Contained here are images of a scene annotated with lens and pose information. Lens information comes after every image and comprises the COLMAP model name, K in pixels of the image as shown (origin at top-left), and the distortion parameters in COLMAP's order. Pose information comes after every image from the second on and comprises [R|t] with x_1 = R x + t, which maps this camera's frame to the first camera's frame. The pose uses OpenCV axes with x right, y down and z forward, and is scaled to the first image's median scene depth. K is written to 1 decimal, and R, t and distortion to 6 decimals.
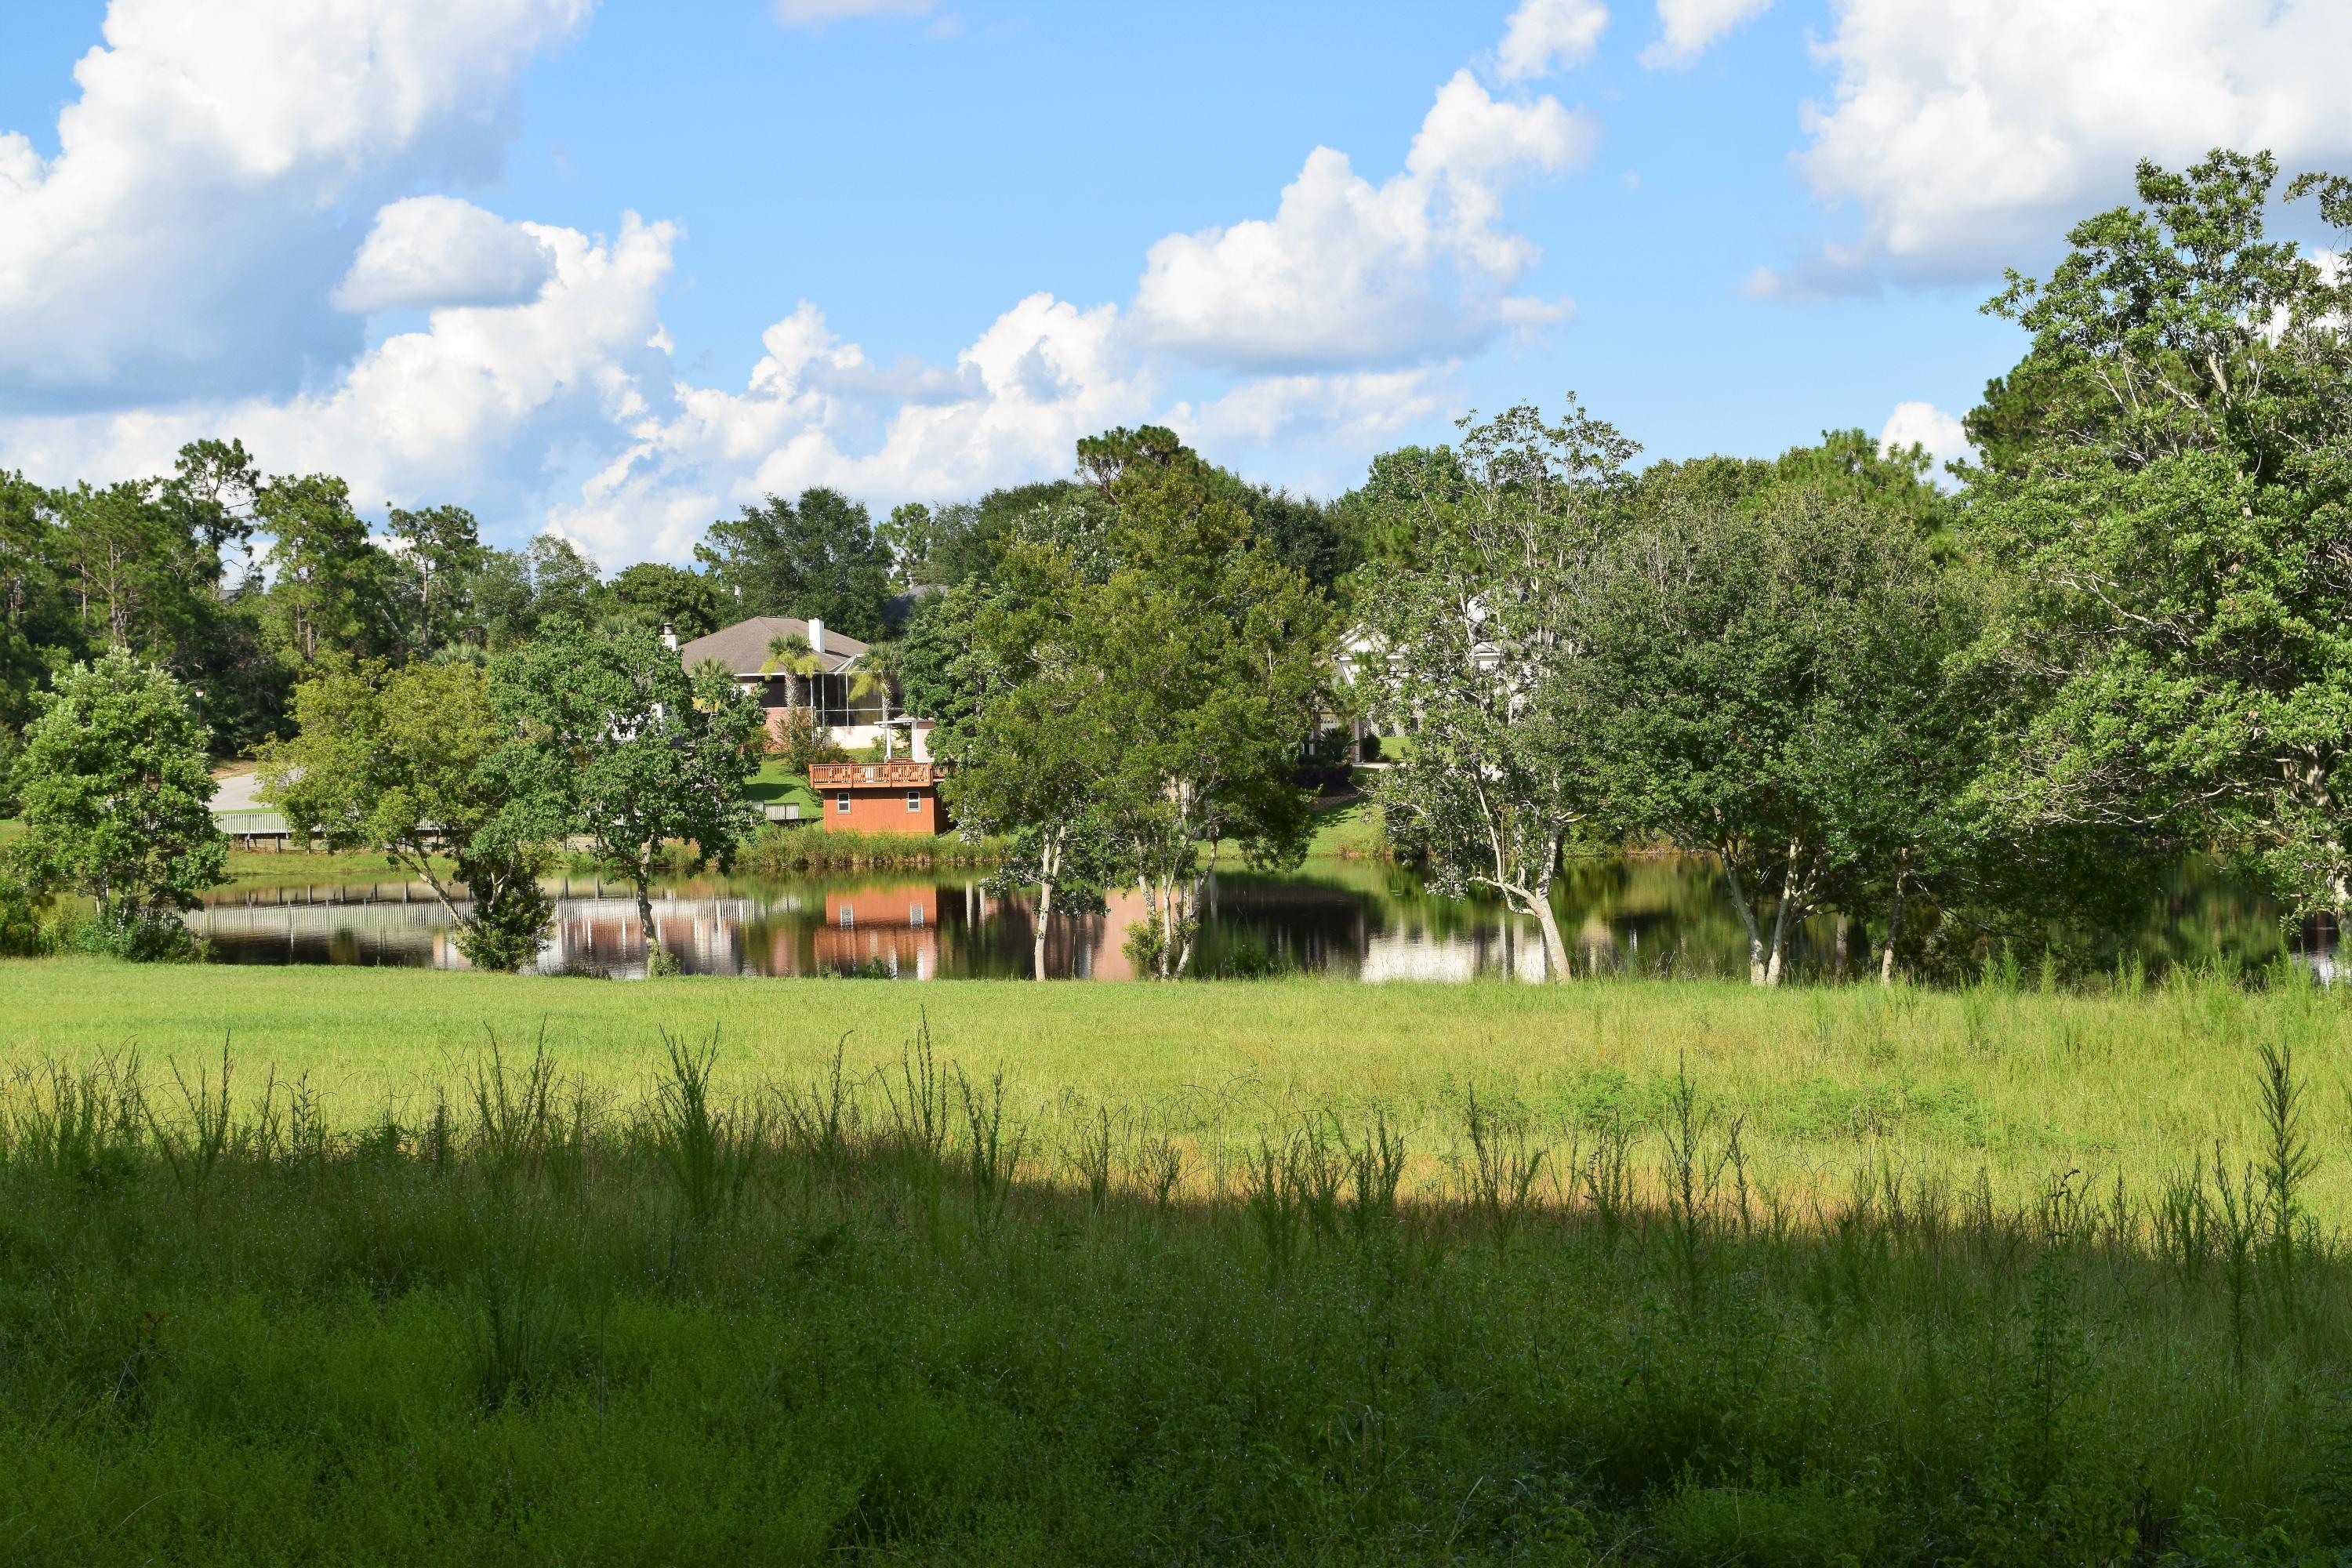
lens RADIAL K [[3887.7, 0, 1176.0], [0, 3887.7, 784.0], [0, 0, 1]] dist [0.017274, 0.003800]
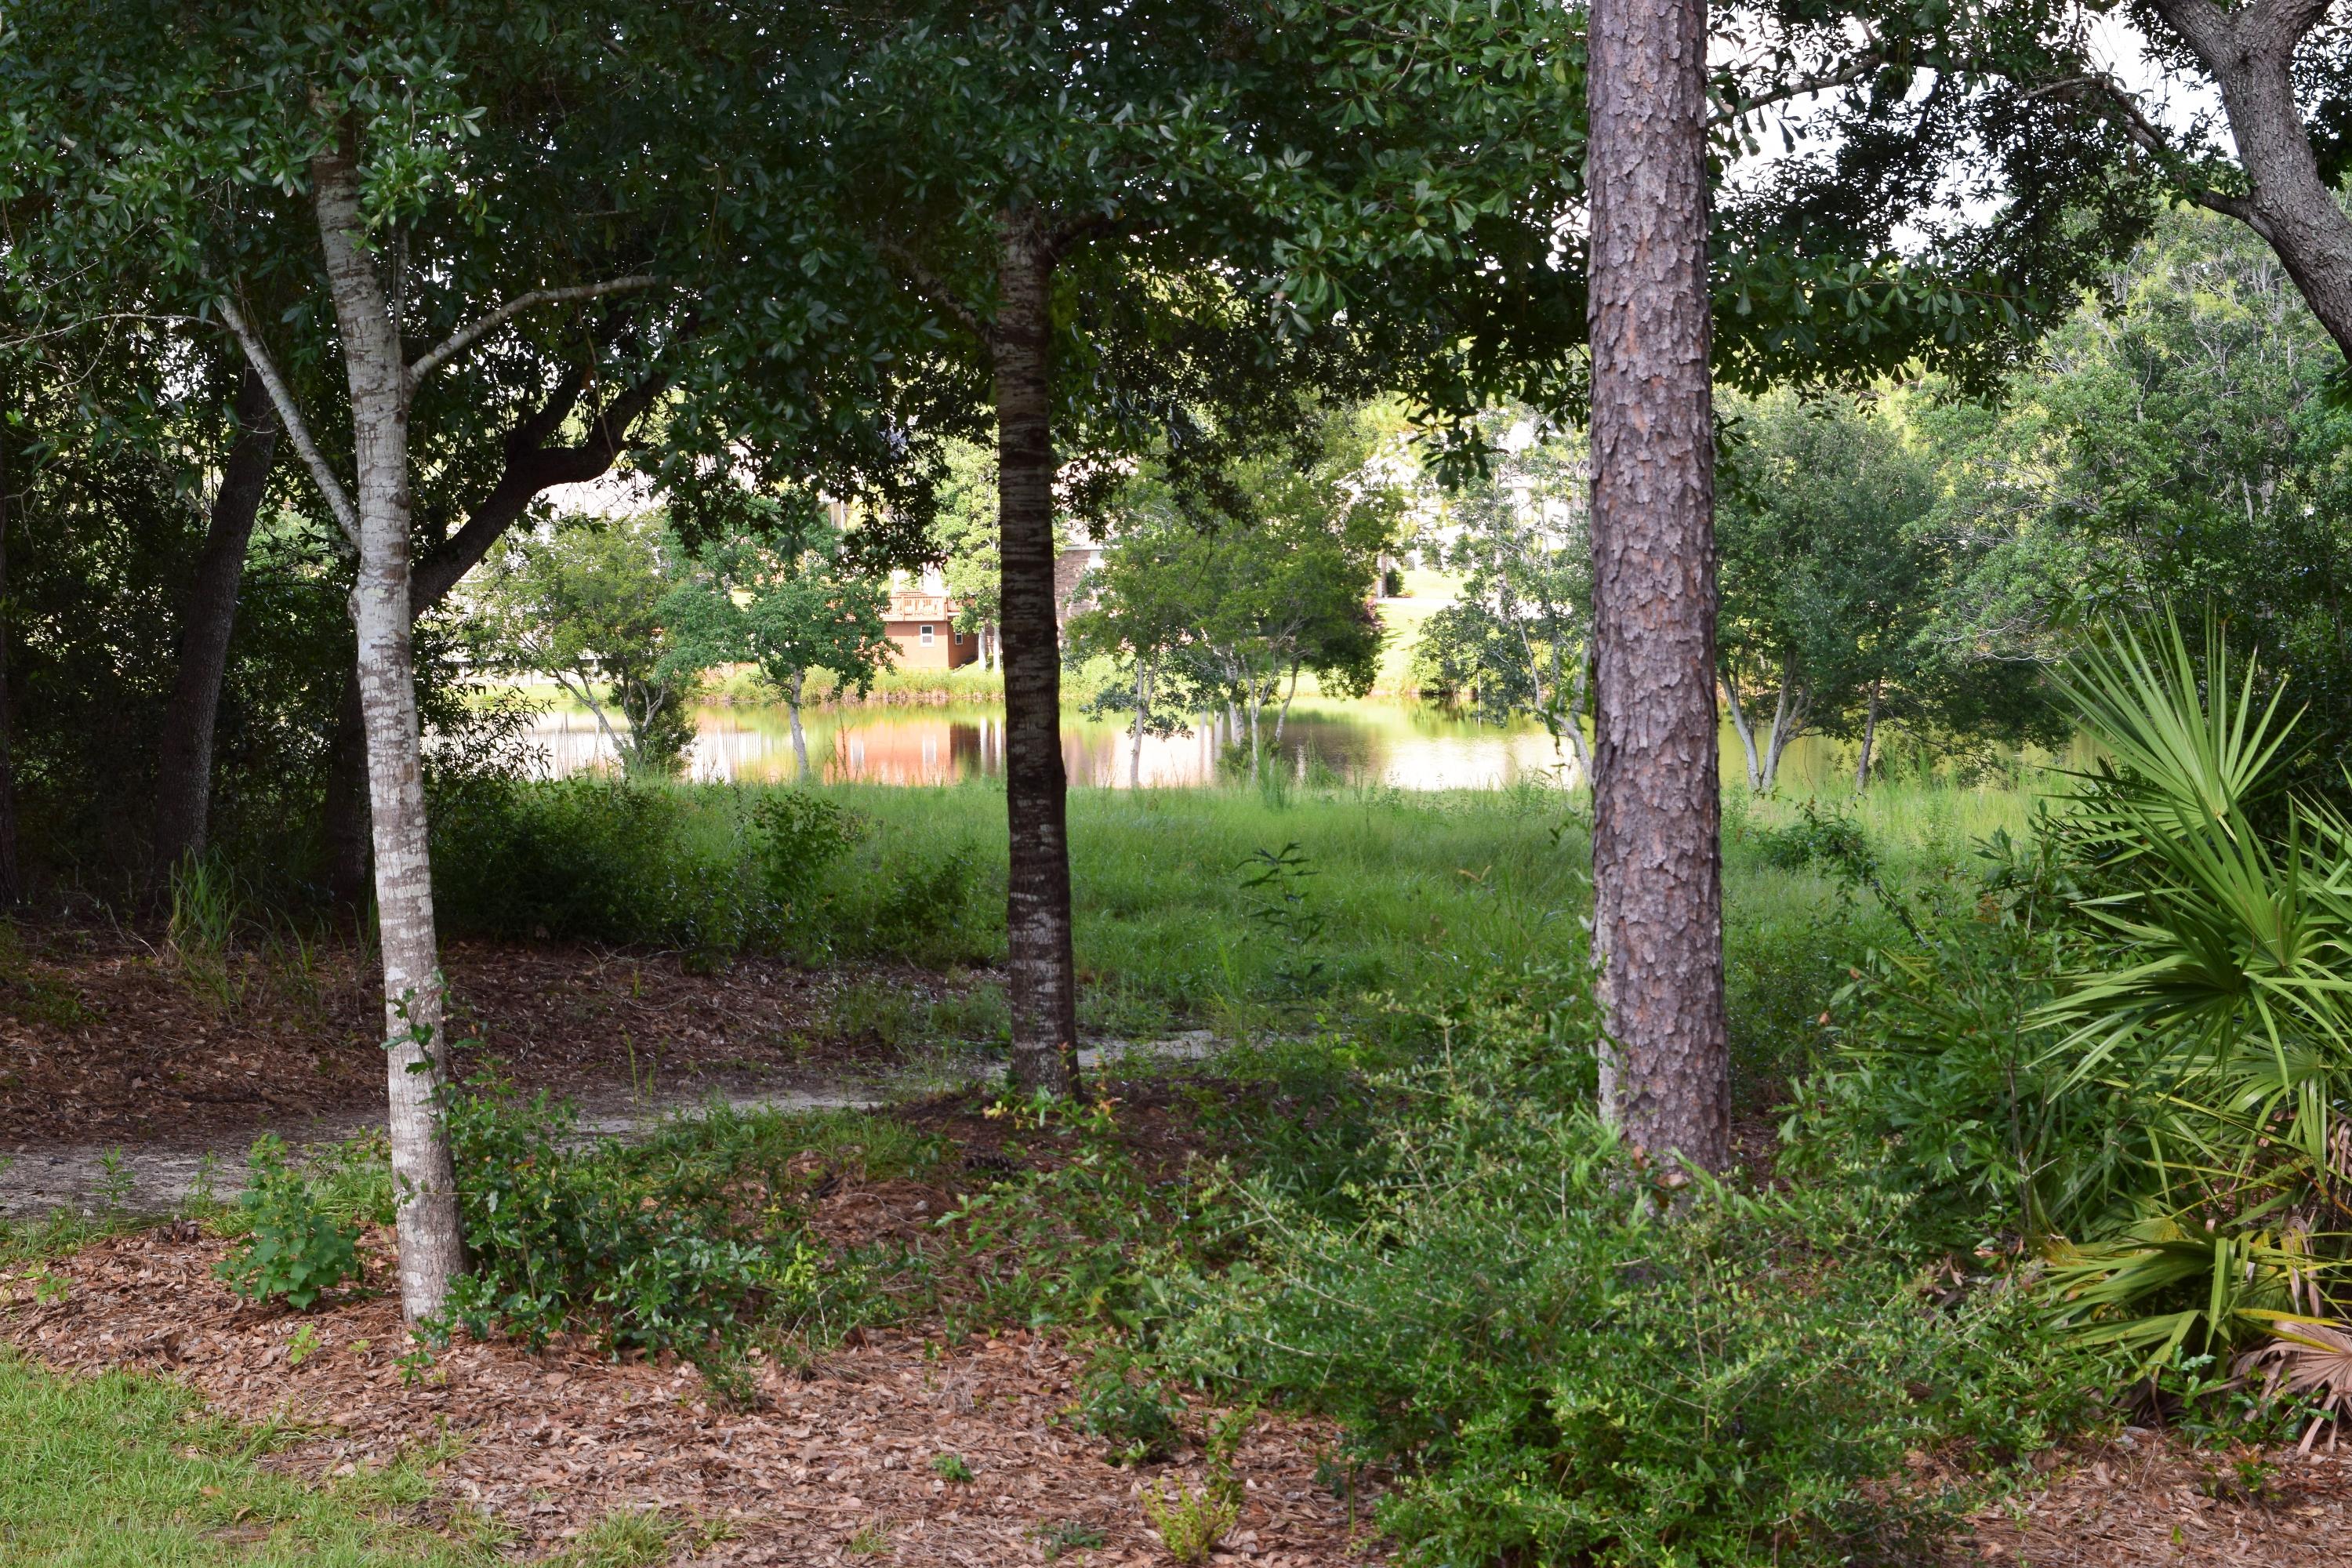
lens RADIAL K [[4349.8, 0, 1176.0], [0, 4349.8, 784.0], [0, 0, 1]] dist [-0.027735, -0.014532]
pose [[0.999972, 0.006130, 0.004223, -0.029132], [-0.006286, 0.999253, 0.038128, -0.001300], [-0.003986, -0.038154, 0.999264, -0.289549]]
